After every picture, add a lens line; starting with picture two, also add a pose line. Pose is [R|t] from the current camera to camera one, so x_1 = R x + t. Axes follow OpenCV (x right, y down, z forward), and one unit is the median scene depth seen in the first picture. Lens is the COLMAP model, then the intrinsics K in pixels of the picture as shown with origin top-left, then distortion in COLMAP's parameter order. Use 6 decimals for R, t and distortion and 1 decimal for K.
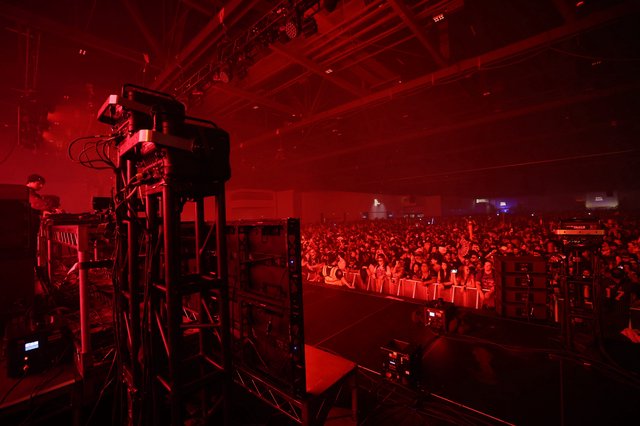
lens RADIAL K [[279.4, 0, 315.2], [0, 279.4, 217.6], [0, 0, 1]] dist [-0.030837, 0.009629]
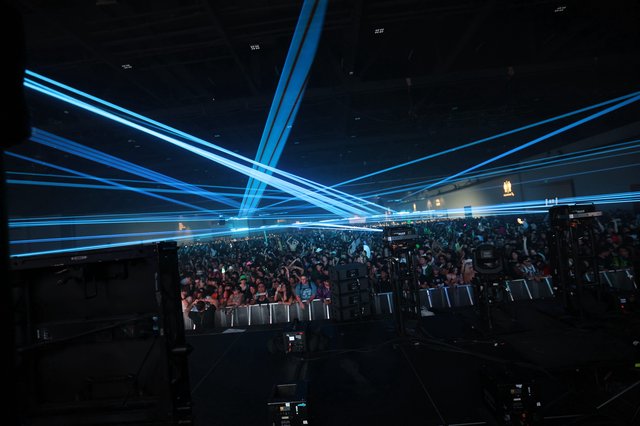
lens RADIAL K [[279.4, 0, 320.3], [0, 279.4, 216.1], [0, 0, 1]] dist [-0.030837, 0.009629]
pose [[0.773075, -0.021441, 0.633953, -0.088130], [0.076971, 0.995214, -0.060203, 0.003074], [-0.629628, 0.095338, 0.771025, 0.182402]]
